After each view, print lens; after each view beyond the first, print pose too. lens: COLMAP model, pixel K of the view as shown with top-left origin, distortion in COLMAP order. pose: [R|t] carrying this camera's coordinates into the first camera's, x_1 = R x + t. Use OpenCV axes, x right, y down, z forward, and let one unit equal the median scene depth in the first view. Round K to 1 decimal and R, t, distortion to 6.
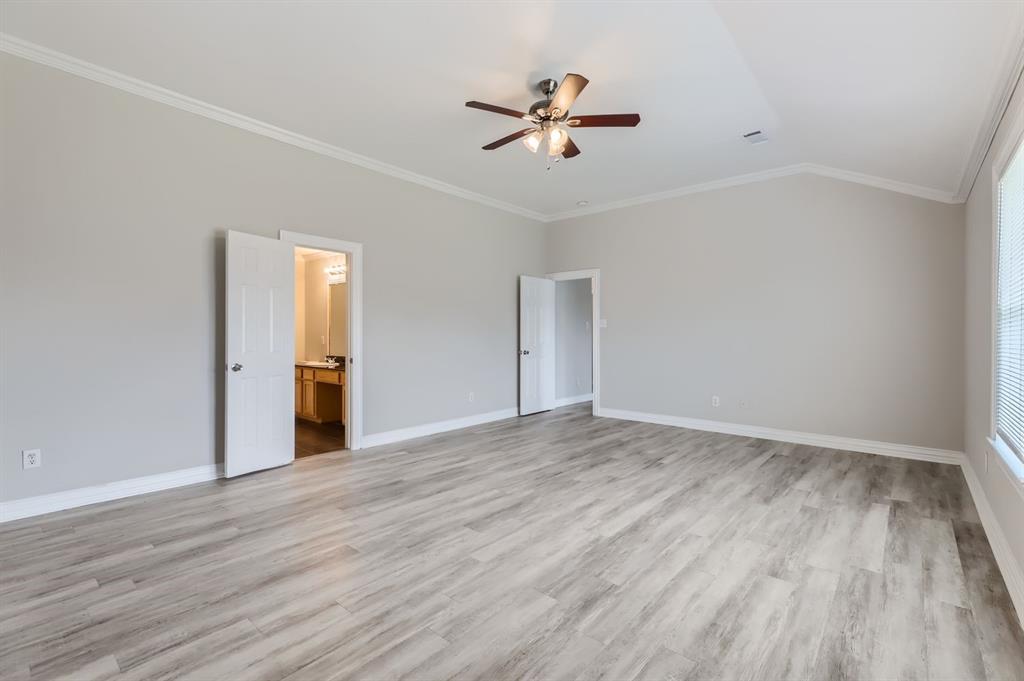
lens RADIAL K [[460.0, 0, 510.2], [0, 460.0, 339.0], [0, 0, 1]] dist [0.002576, 0.000545]
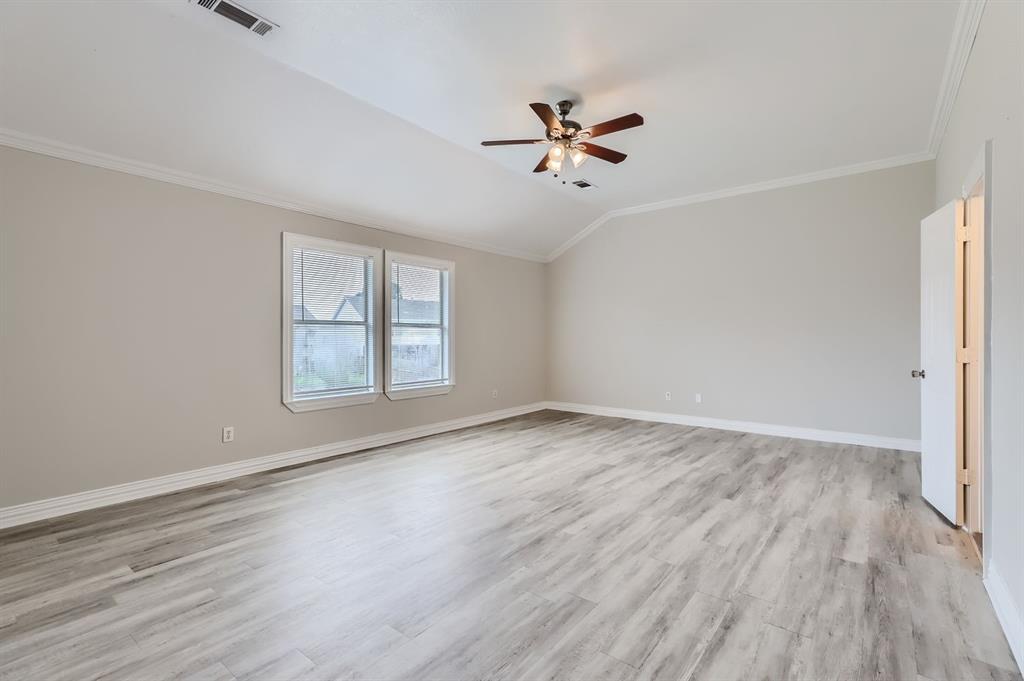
lens RADIAL K [[460.0, 0, 510.2], [0, 460.0, 339.0], [0, 0, 1]] dist [0.002576, 0.000545]
pose [[-0.999270, 0.000022, -0.038196, 0.228769], [-0.000290, 0.999967, 0.008170, -0.012414], [0.038195, 0.008175, -0.999237, 1.904401]]
